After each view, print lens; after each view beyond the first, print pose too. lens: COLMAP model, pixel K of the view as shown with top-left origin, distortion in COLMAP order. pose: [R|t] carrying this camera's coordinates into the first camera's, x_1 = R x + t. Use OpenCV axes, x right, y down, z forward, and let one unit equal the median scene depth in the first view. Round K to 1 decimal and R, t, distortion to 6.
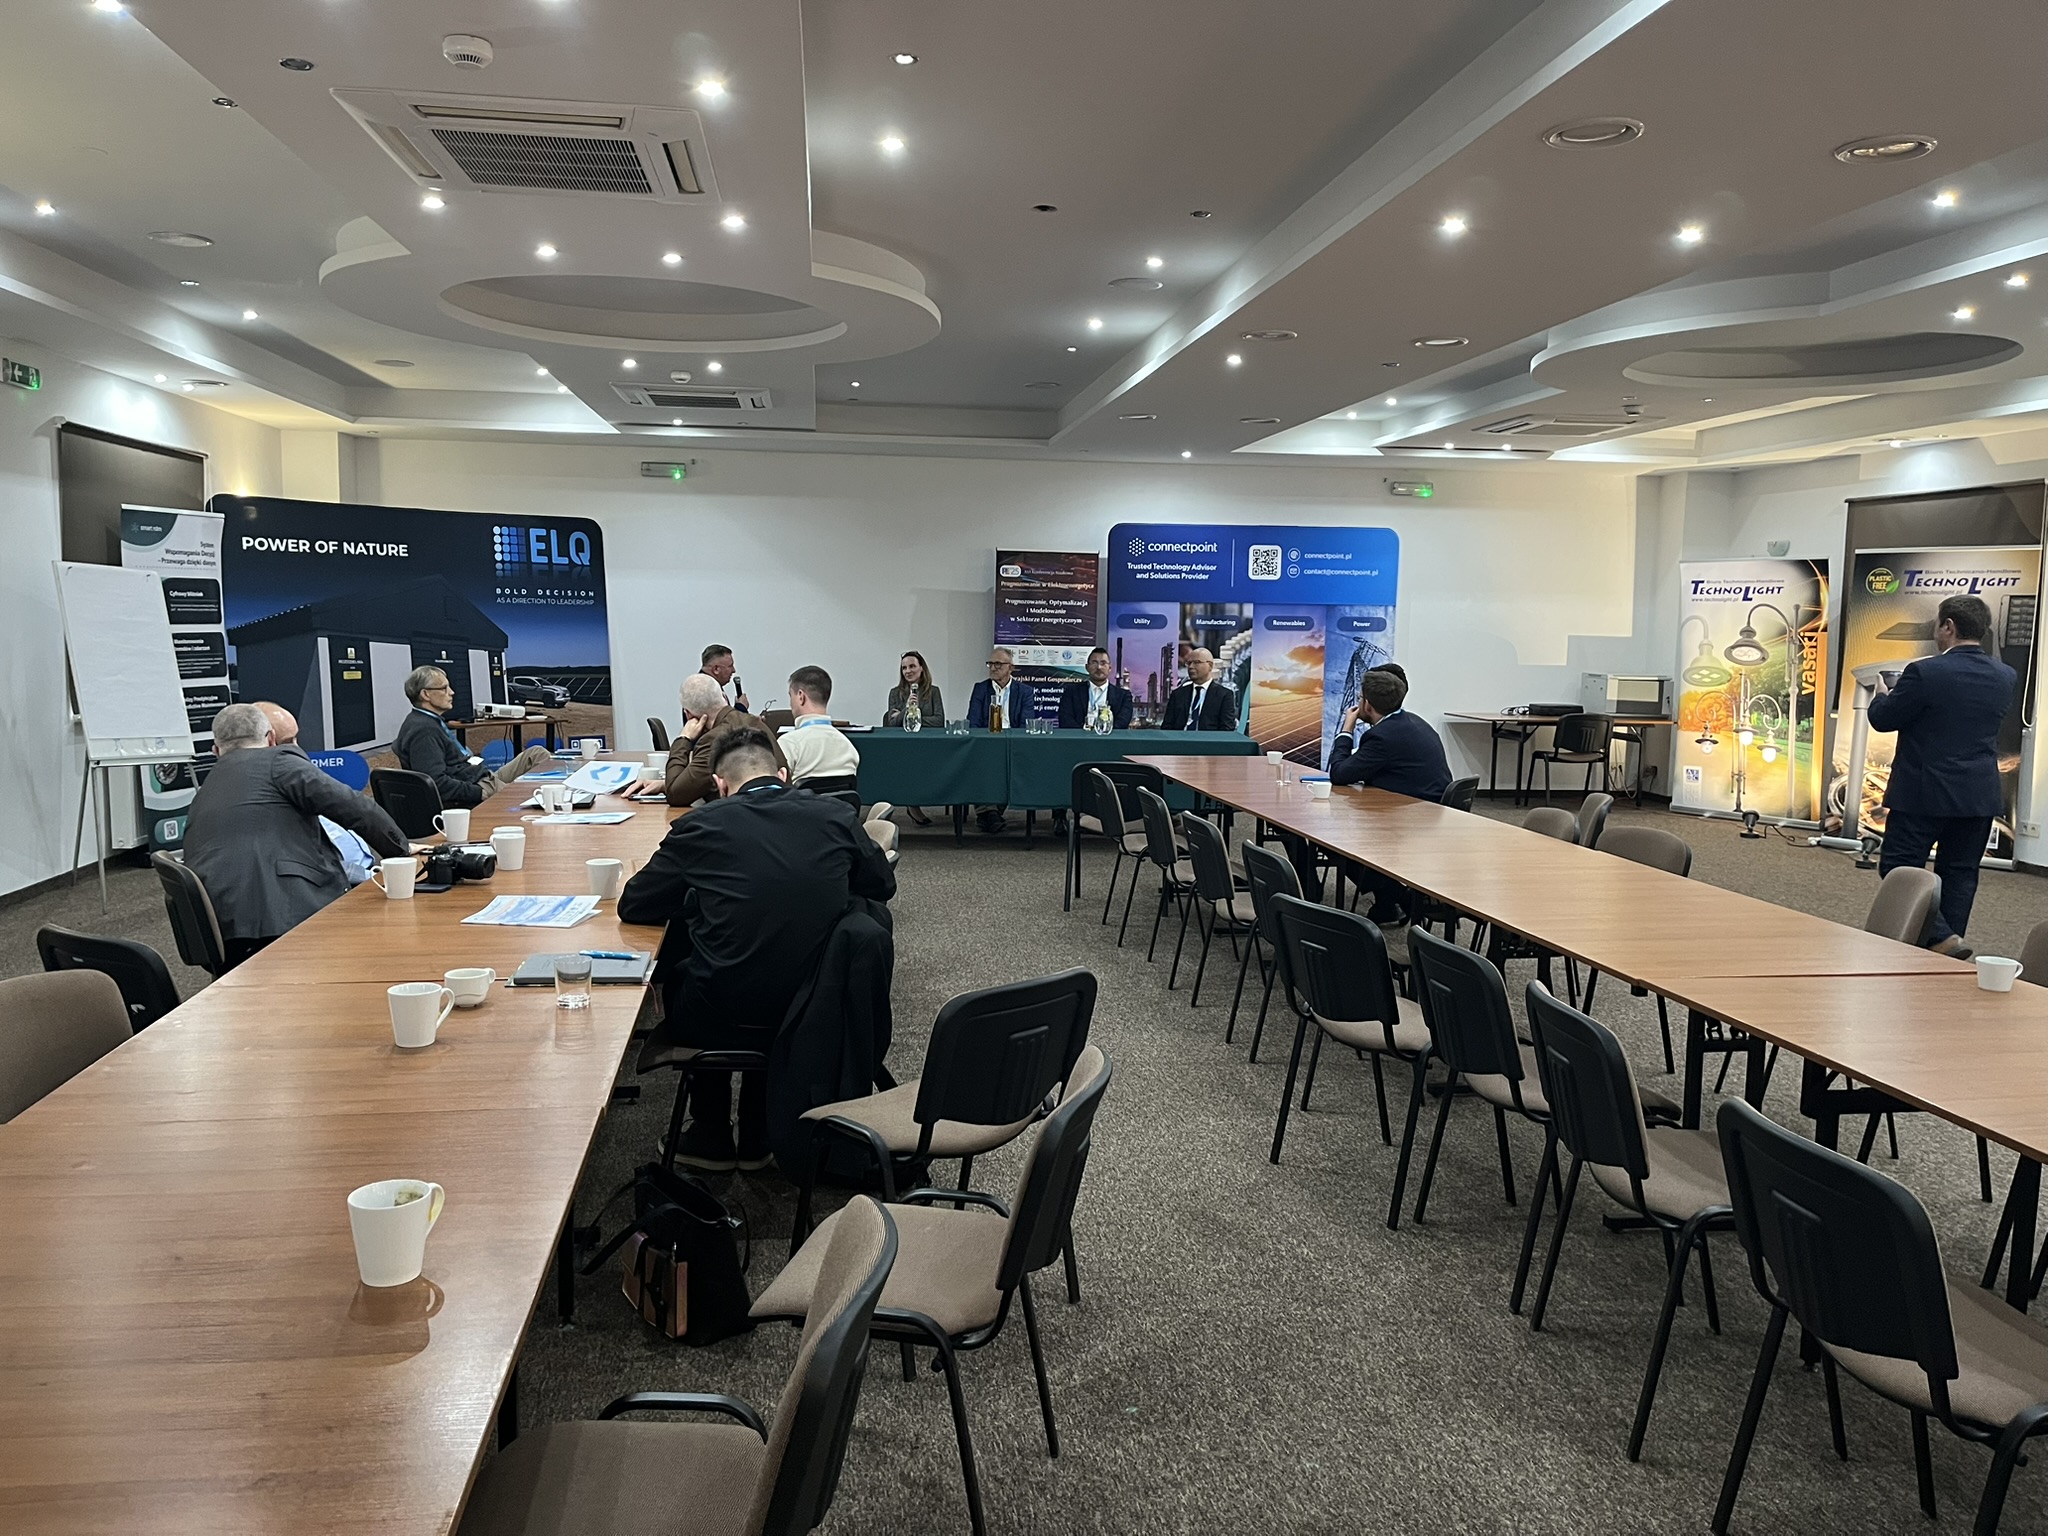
lens RADIAL K [[1537.4, 0, 1012.6], [0, 1537.4, 772.2], [0, 0, 1]] dist [0.069597, -0.091790]
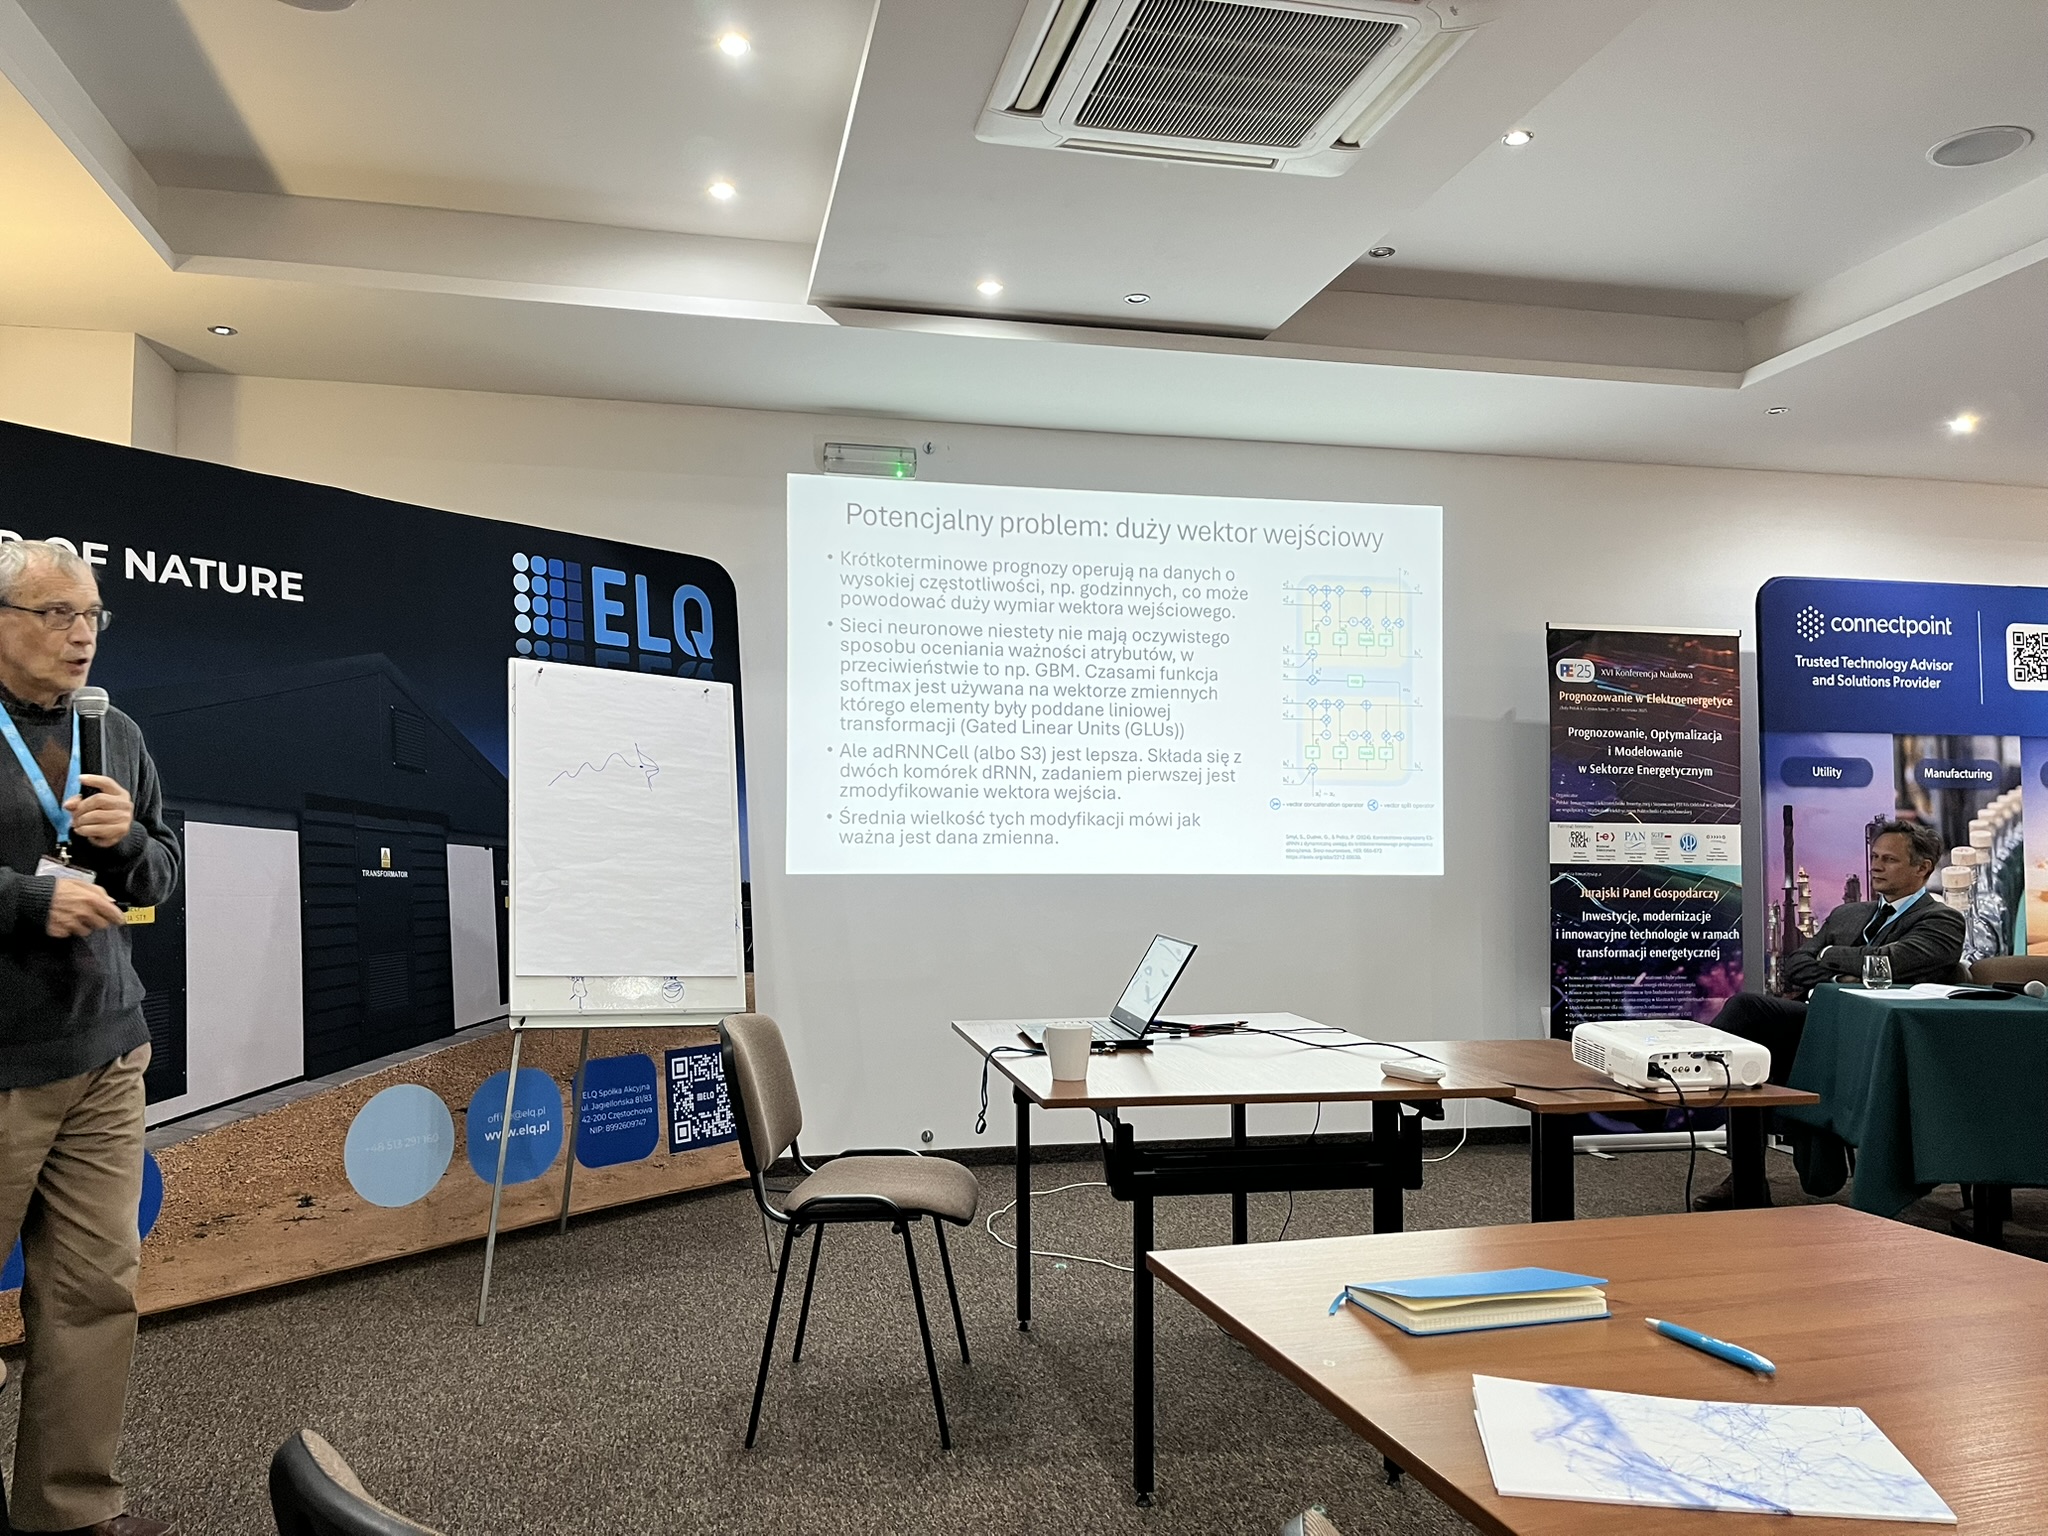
lens RADIAL K [[1537.4, 0, 1026.1], [0, 1537.4, 773.8], [0, 0, 1]] dist [0.069597, -0.091790]
pose [[0.994763, -0.011832, 0.101526, -0.229757], [0.027095, 0.988269, -0.150299, -0.031169], [-0.098557, 0.152263, 0.983414, 0.557888]]
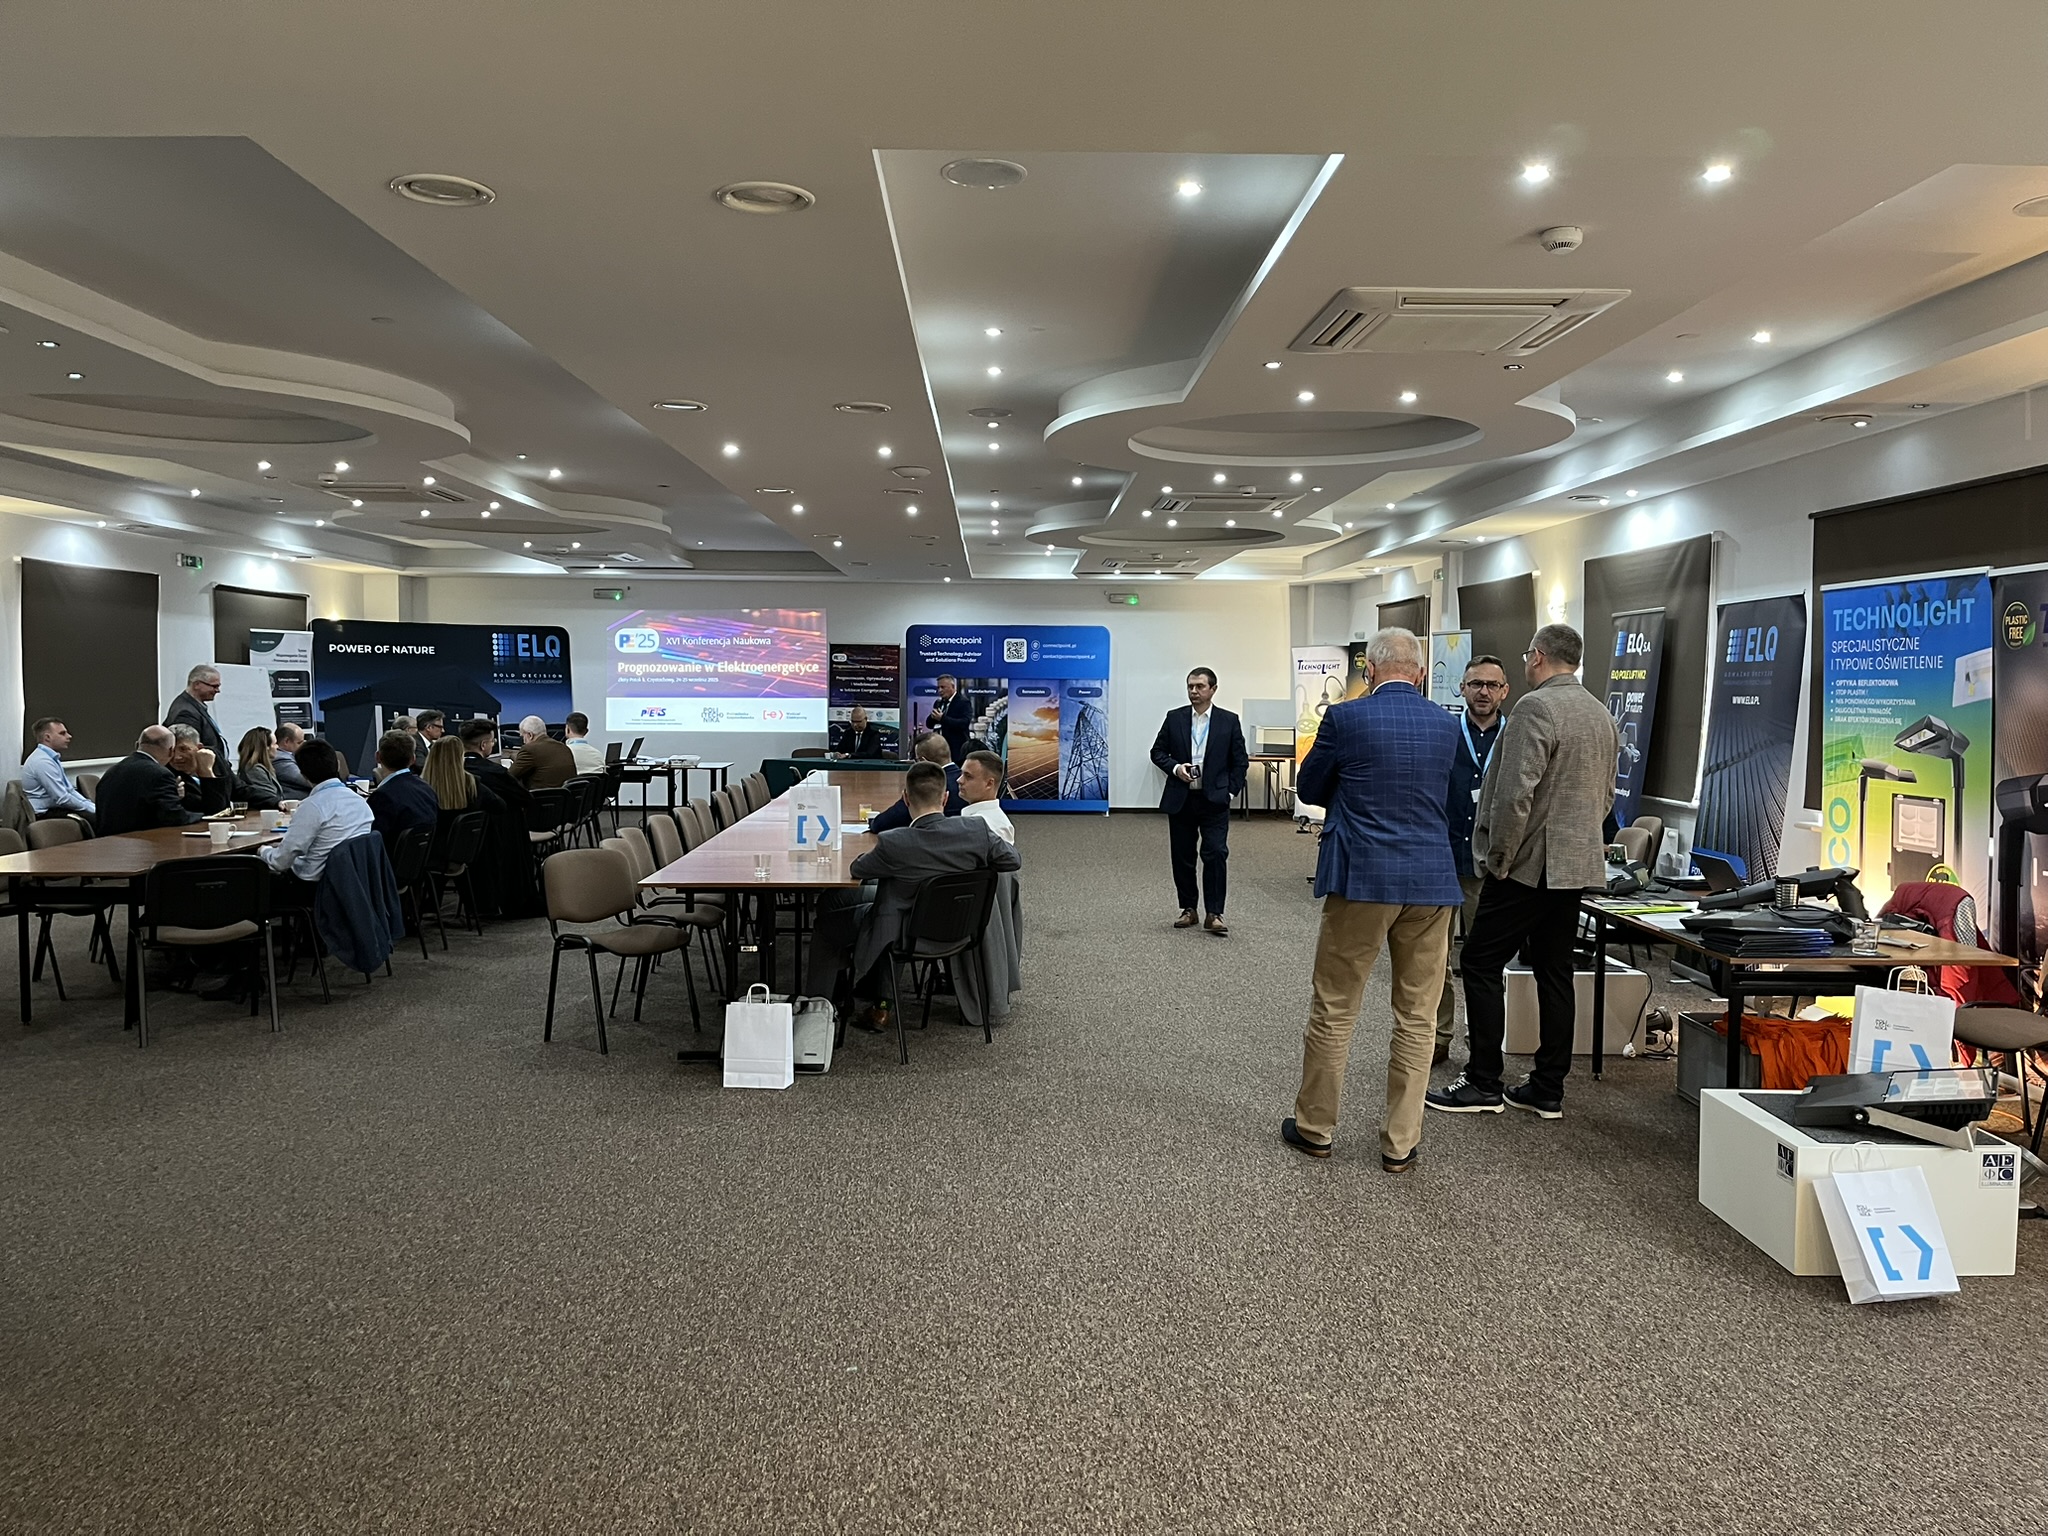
lens RADIAL K [[1537.4, 0, 1024.9], [0, 1537.4, 789.2], [0, 0, 1]] dist [0.069597, -0.091790]
pose [[0.994734, -0.002462, -0.102465, 0.335350], [-0.001317, 0.999322, -0.036798, 0.050395], [0.102486, 0.036739, 0.994056, -0.454664]]
